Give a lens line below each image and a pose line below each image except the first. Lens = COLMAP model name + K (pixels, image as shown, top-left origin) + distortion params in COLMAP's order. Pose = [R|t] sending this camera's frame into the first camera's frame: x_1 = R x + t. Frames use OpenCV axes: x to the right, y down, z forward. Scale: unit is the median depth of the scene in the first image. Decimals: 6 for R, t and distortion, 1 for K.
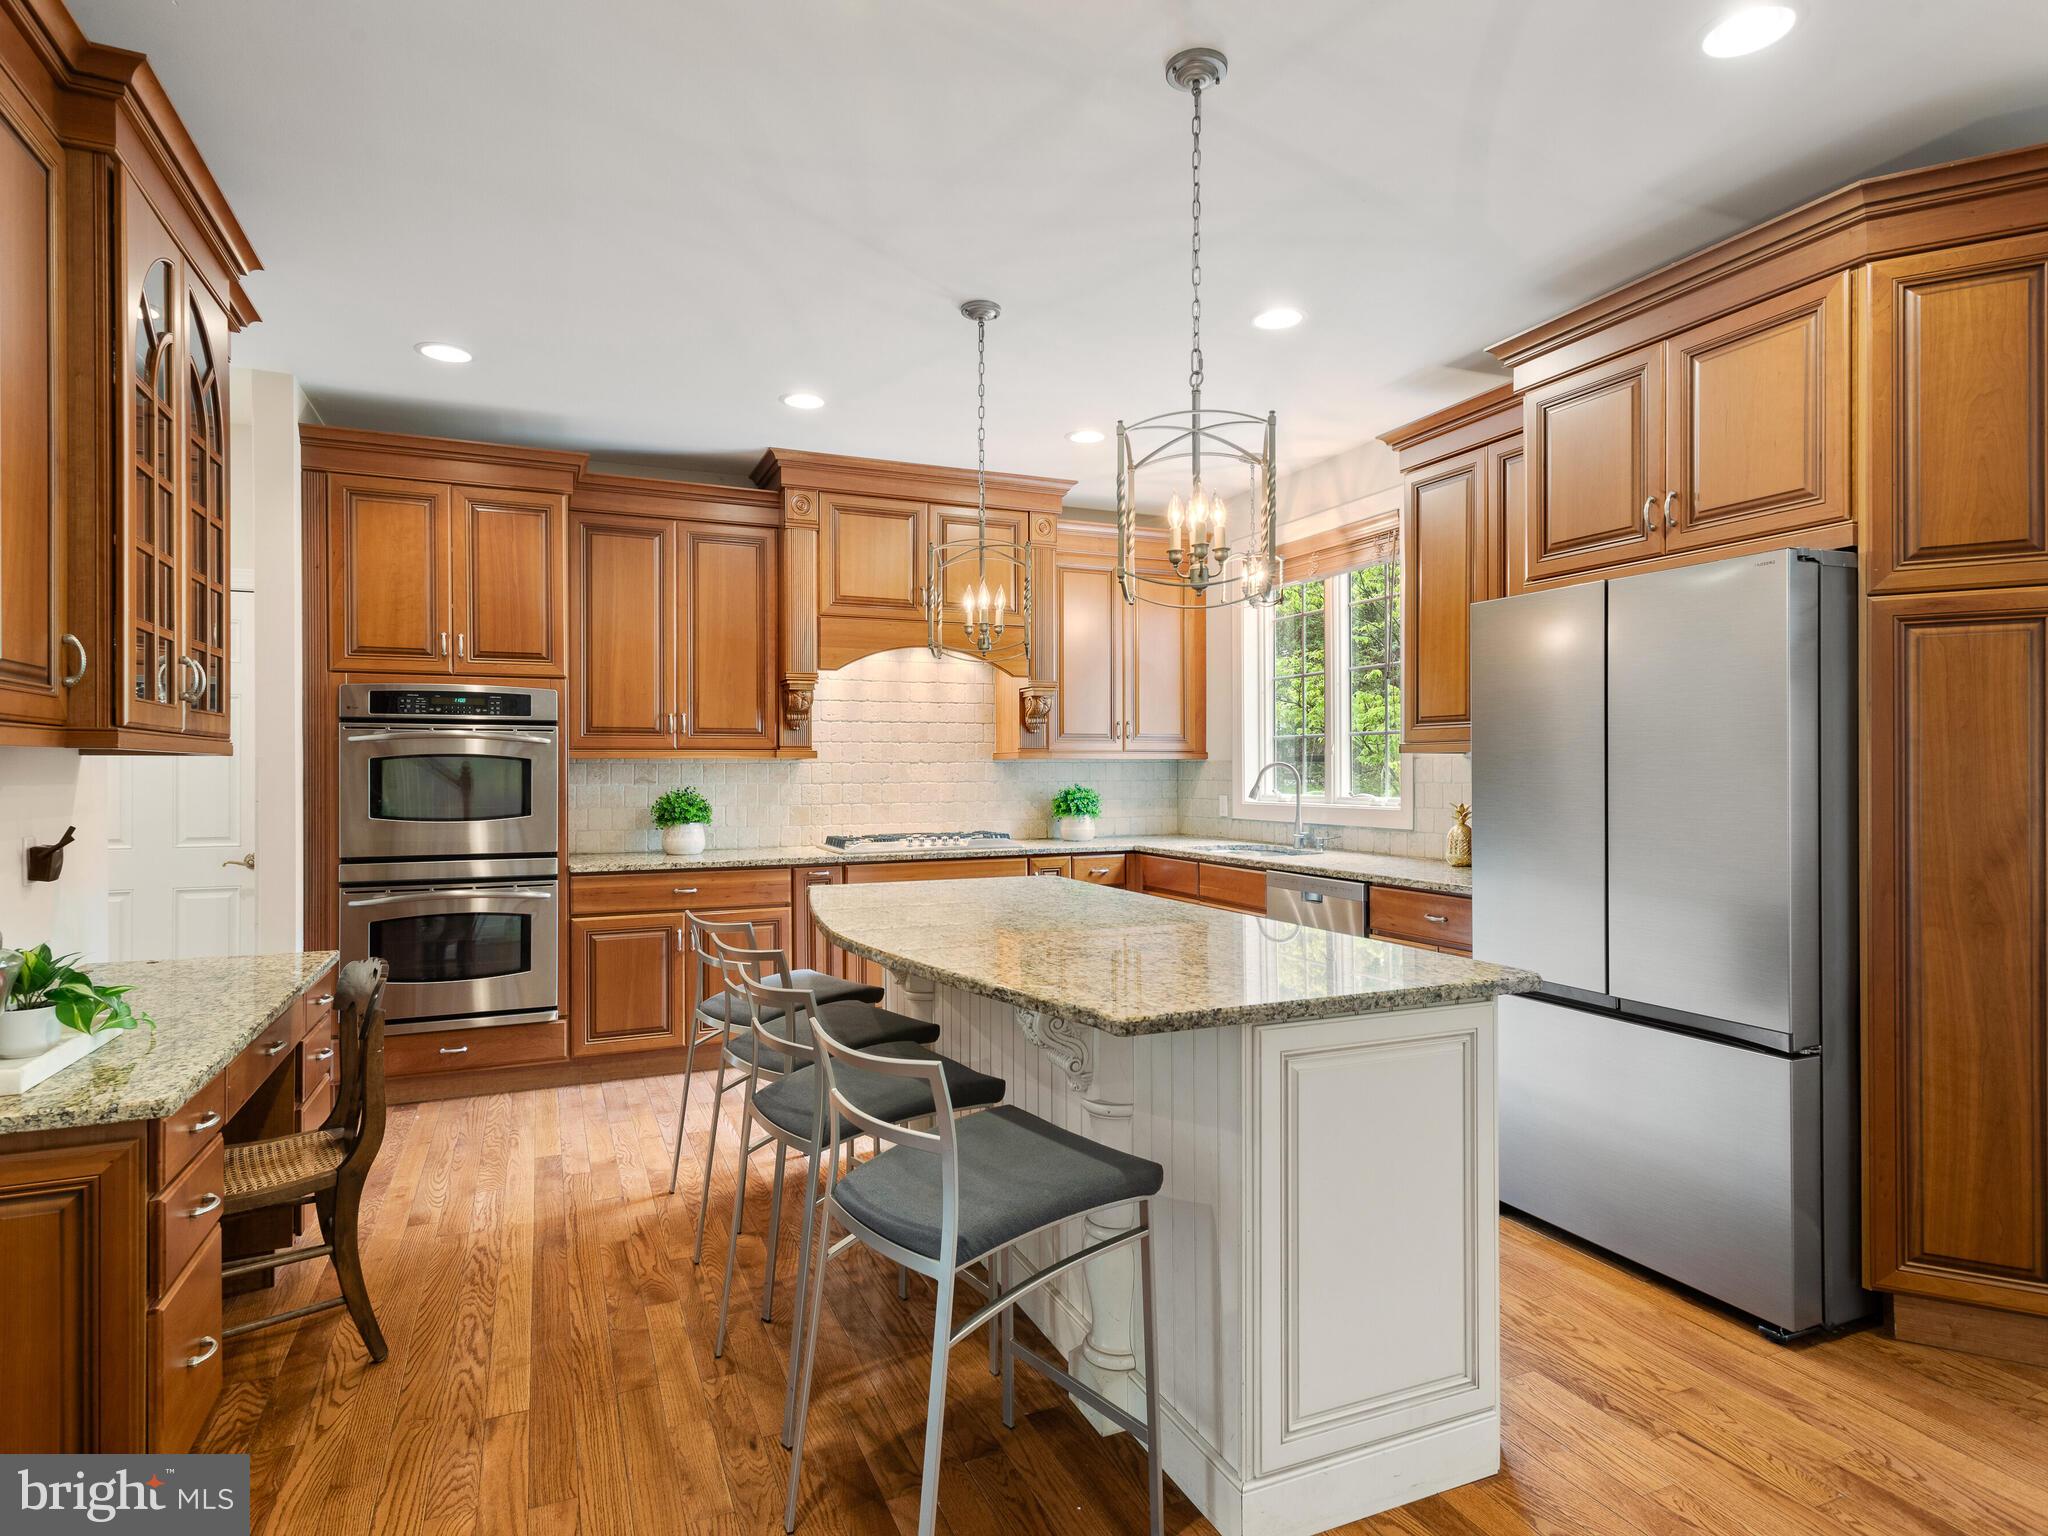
lens RADIAL K [[1120.8, 0, 1023.0], [0, 1120.8, 770.1], [0, 0, 1]] dist [0.016599, -0.000407]
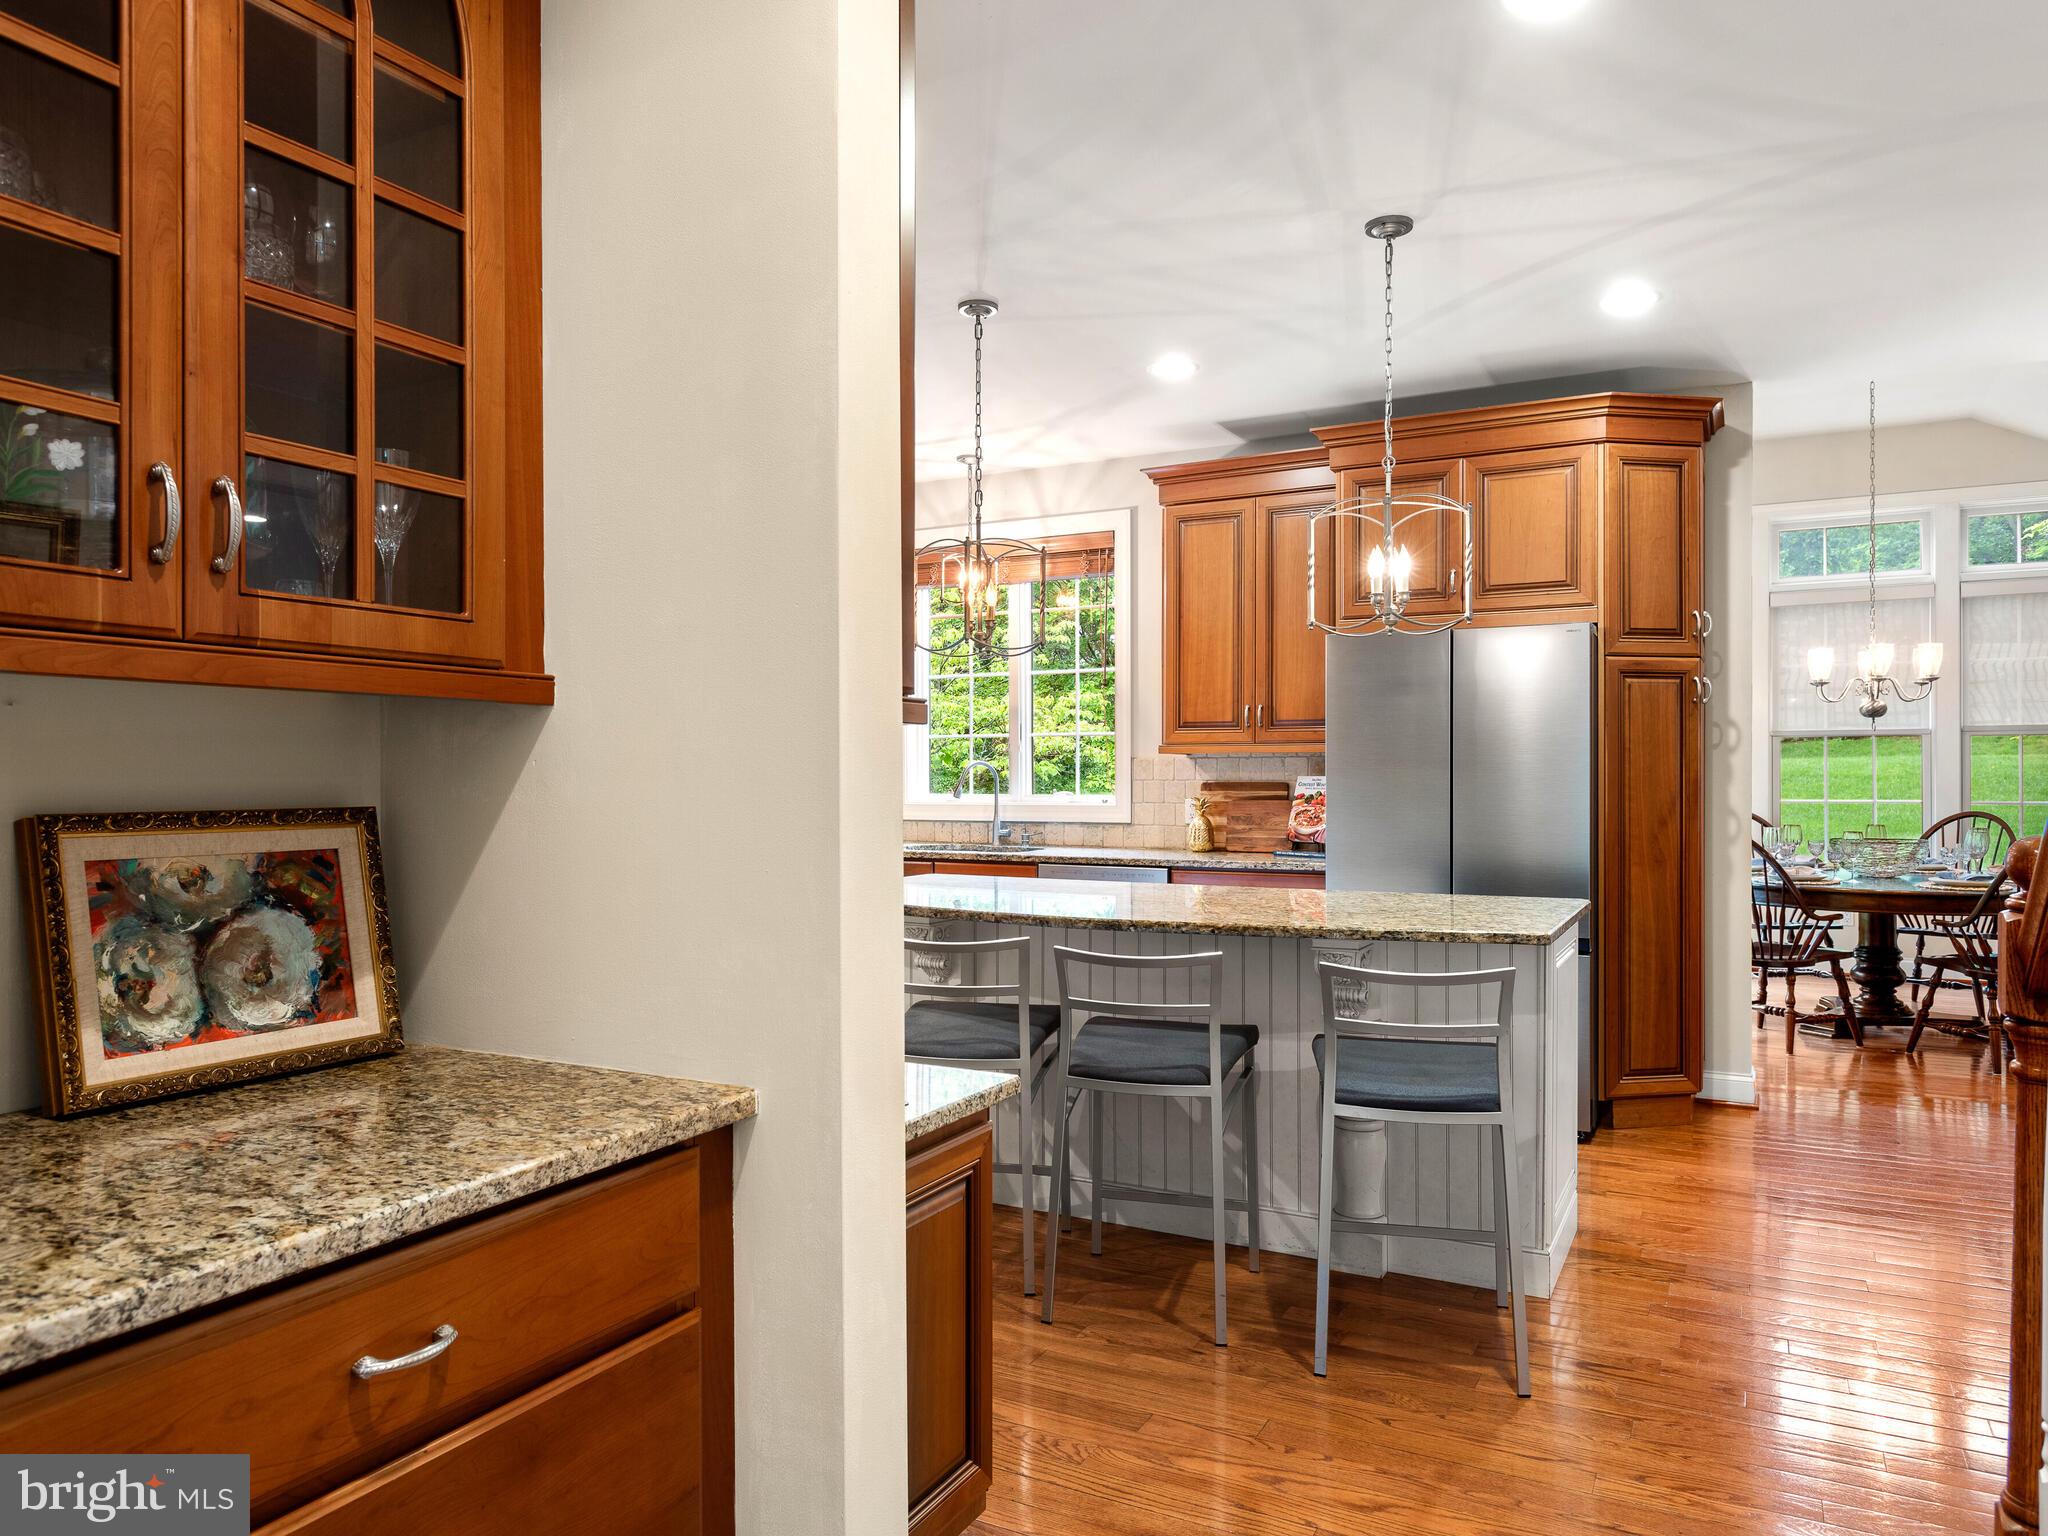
lens RADIAL K [[1365.0, 0, 1018.5], [0, 1365.0, 776.8], [0, 0, 1]] dist [0.005309, -0.001471]
pose [[0.784207, 0.000816, 0.620499, -0.621335], [-0.000985, 1.000000, -0.000070, 0.008238], [-0.620499, -0.000556, 0.784207, 0.015223]]
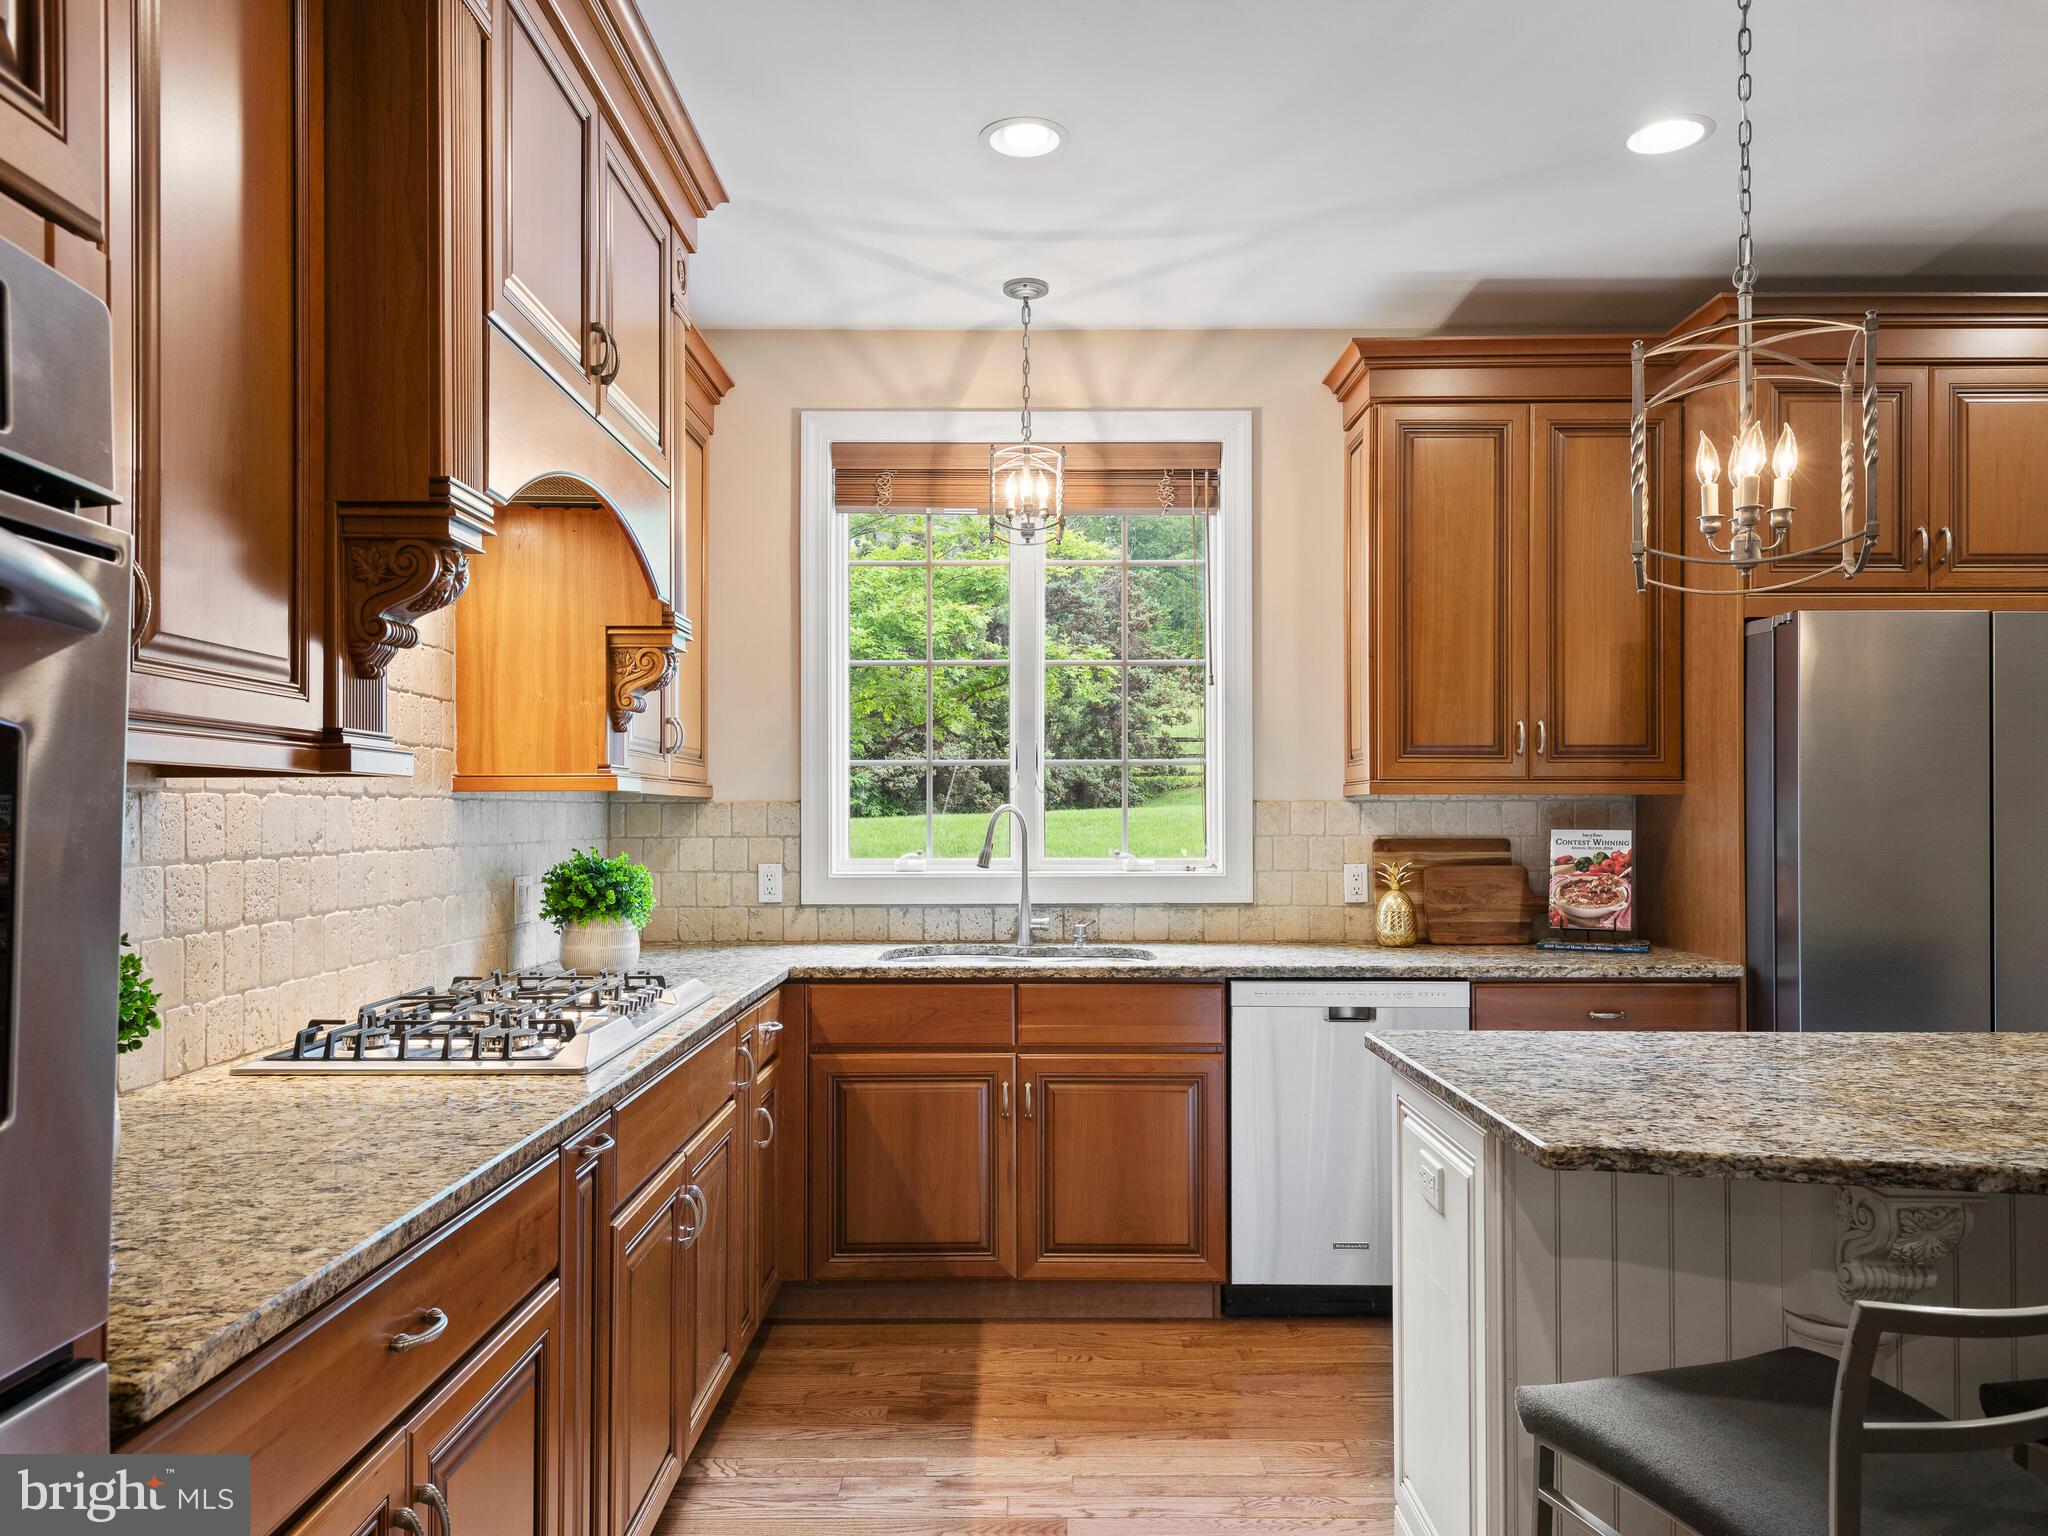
lens RADIAL K [[1426.1, 0, 1022.1], [0, 1426.1, 799.4], [0, 0, 1]] dist [0.037447, -0.033486]
pose [[0.401082, 0.015189, 0.915916, -0.575158], [-0.000074, 0.999863, -0.016548, 0.003121], [-0.916042, 0.006569, 0.401028, 0.836916]]
